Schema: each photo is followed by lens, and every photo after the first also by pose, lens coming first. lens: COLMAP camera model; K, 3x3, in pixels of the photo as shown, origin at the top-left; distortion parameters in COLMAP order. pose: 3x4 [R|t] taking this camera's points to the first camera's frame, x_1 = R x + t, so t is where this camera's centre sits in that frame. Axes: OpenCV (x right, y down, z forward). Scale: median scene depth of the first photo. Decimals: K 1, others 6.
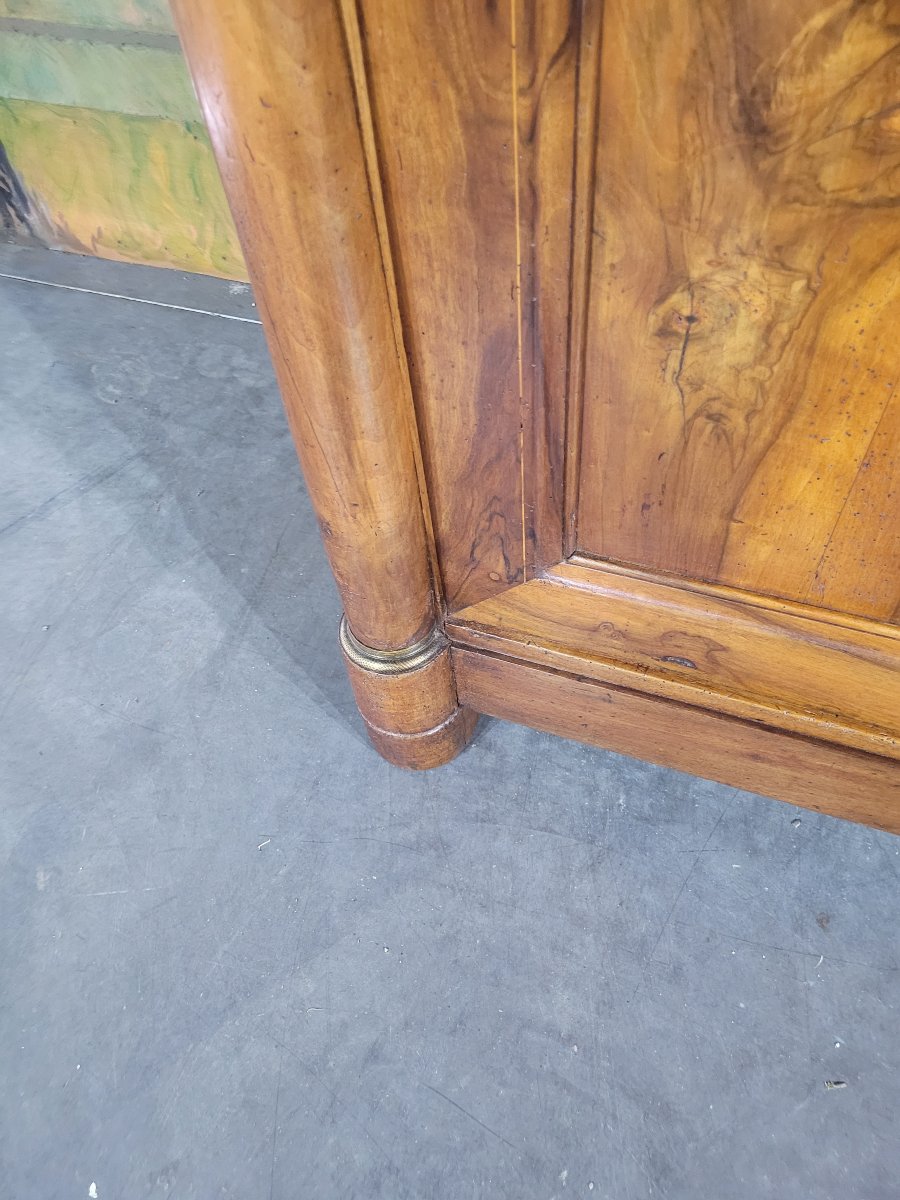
lens RADIAL K [[905.7, 0, 471.5], [0, 905.7, 600.0], [0, 0, 1]] dist [0.043338, -0.029947]
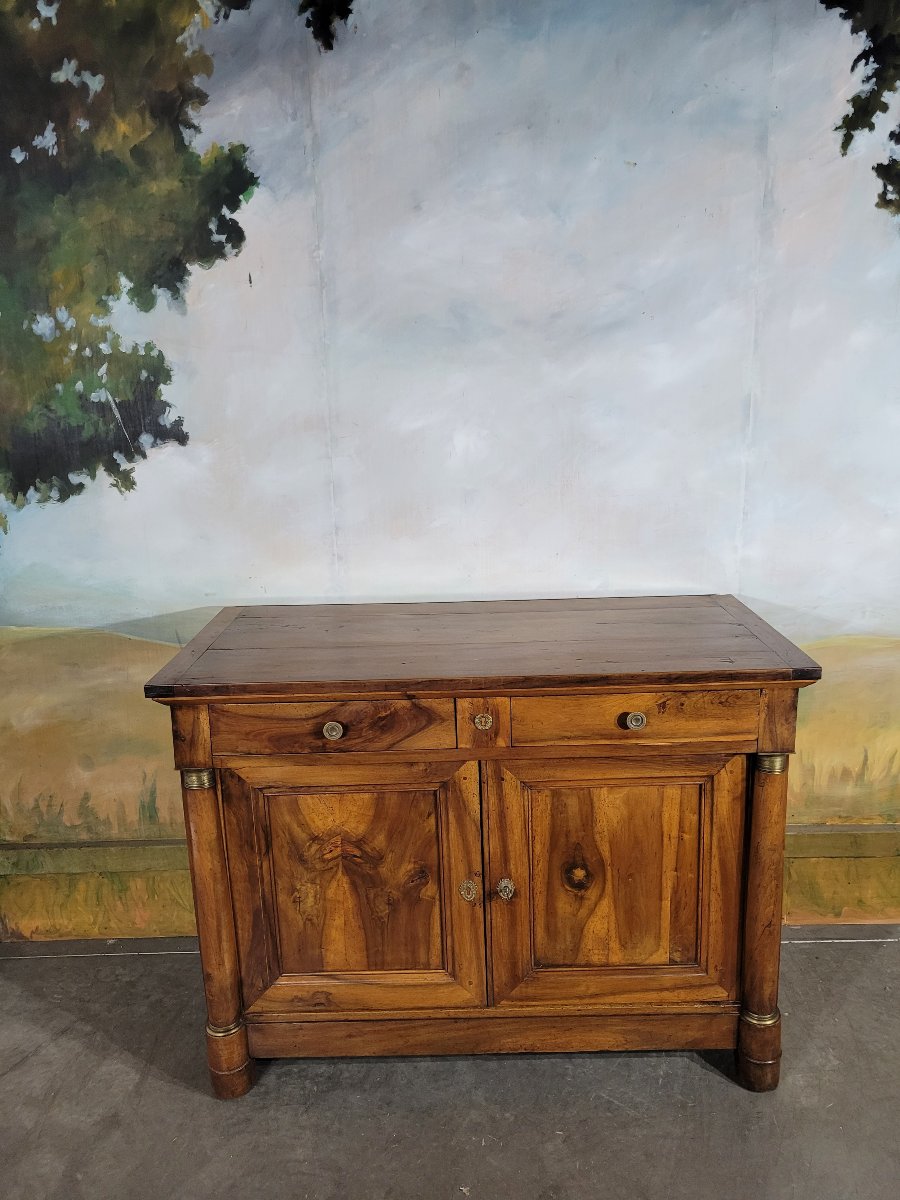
lens RADIAL K [[905.7, 0, 460.0], [0, 905.7, 603.5], [0, 0, 1]] dist [0.043338, -0.029947]
pose [[0.943807, -0.050457, 0.326623, -0.310939], [0.248280, 0.760546, -0.599938, 1.121238], [-0.218141, 0.647320, 0.730336, -2.578020]]
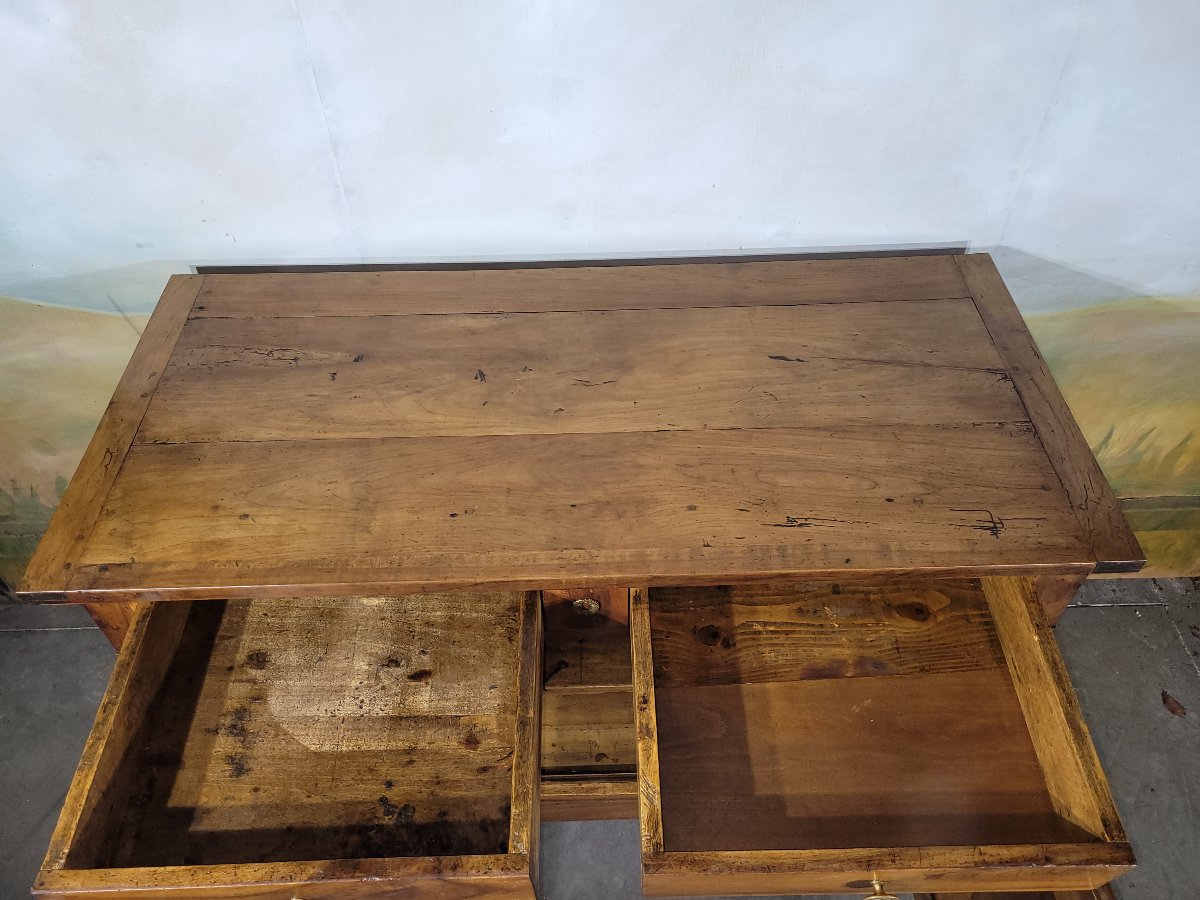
lens RADIAL K [[905.7, 0, 604.0], [0, 905.7, 456.9], [0, 0, 1]] dist [0.043338, -0.029947]
pose [[0.936492, -0.232604, 0.262446, 0.350491], [0.258140, 0.963786, -0.066931, -0.577278], [-0.237373, 0.130429, 0.962623, -2.030354]]
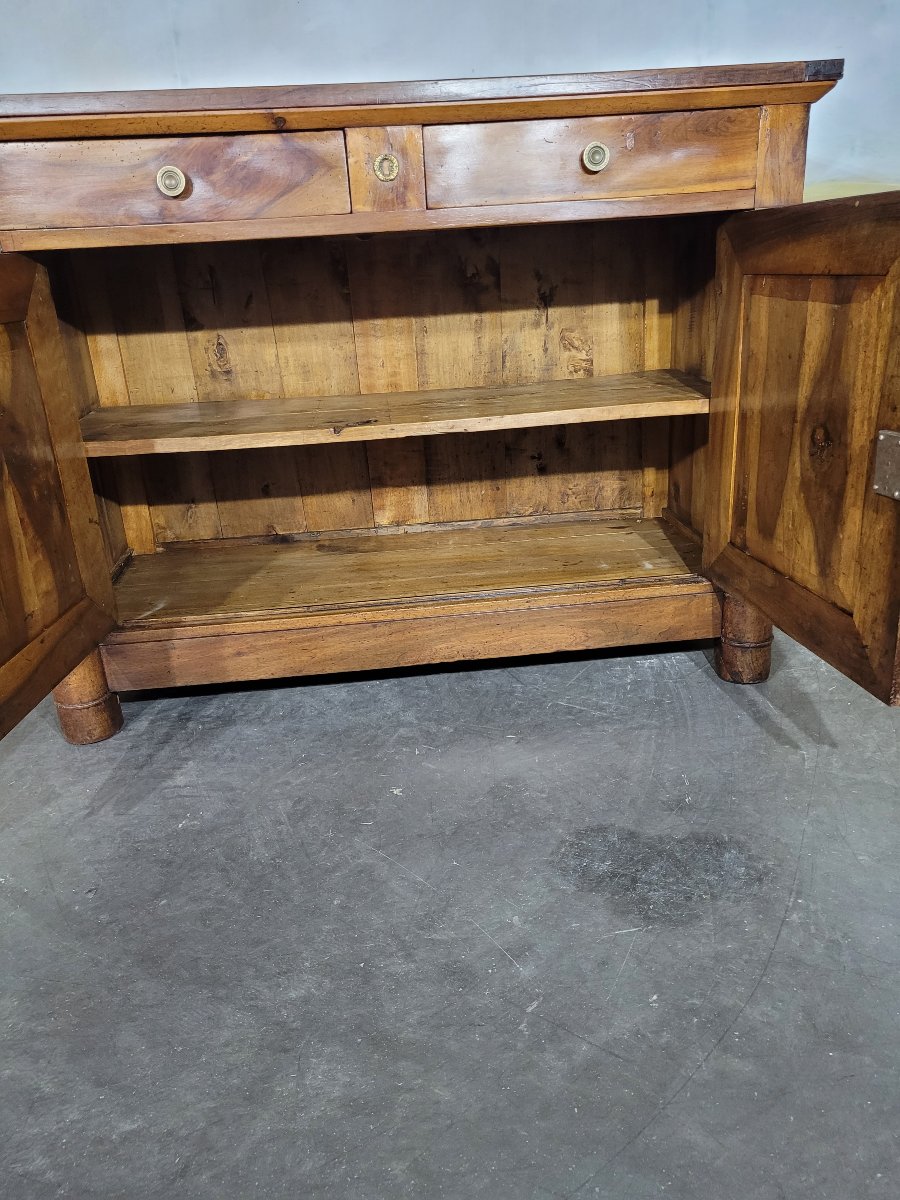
lens RADIAL K [[905.7, 0, 450.2], [0, 905.7, 591.5], [0, 0, 1]] dist [0.043338, -0.029947]
pose [[0.906560, -0.139180, 0.398469, -0.134459], [0.338912, 0.802730, -0.490677, 1.566602], [-0.251571, 0.579874, 0.774892, -1.240747]]
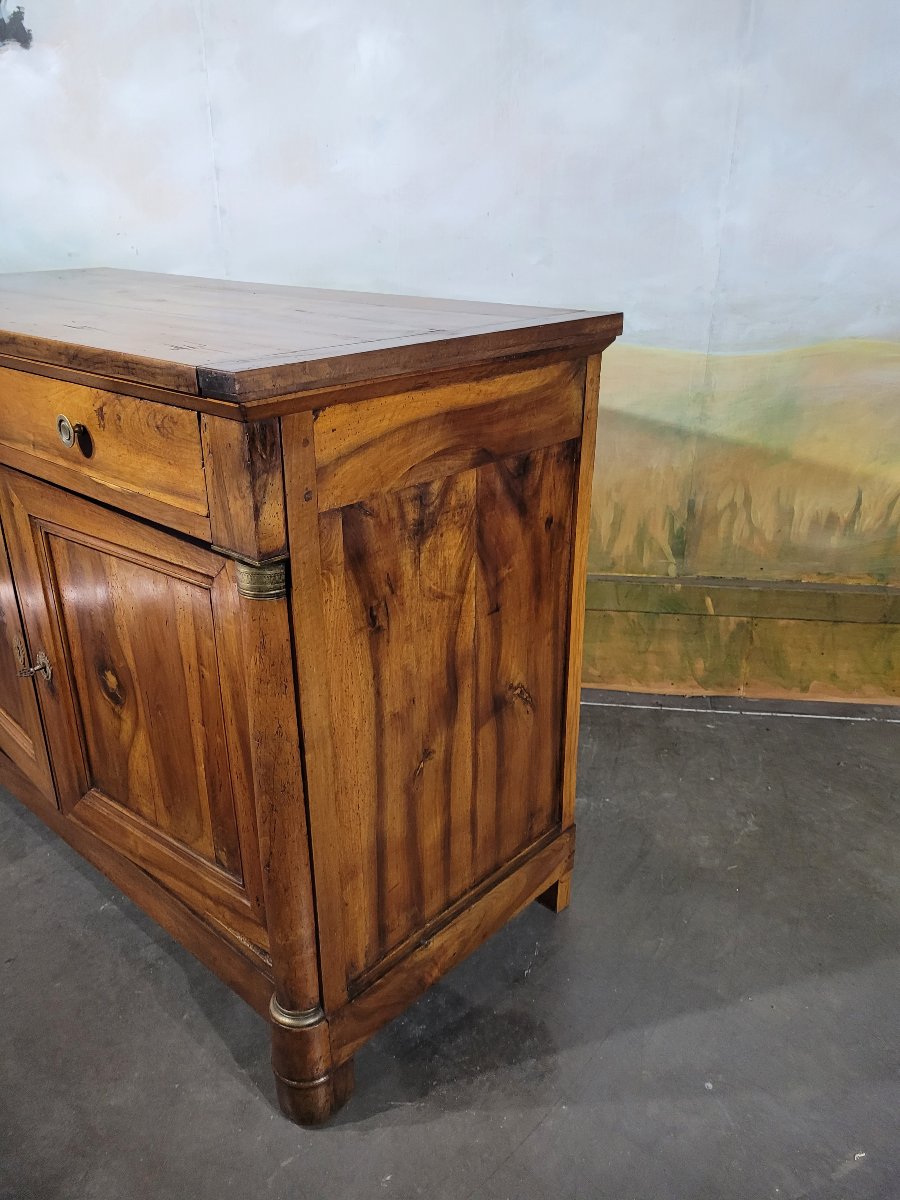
lens RADIAL K [[905.7, 0, 451.1], [0, 905.7, 609.7], [0, 0, 1]] dist [0.043338, -0.029947]
pose [[0.973105, -0.041075, 0.226669, 0.508734], [0.147360, 0.867308, -0.475459, 1.365242], [-0.177063, 0.496074, 0.850035, -1.893355]]
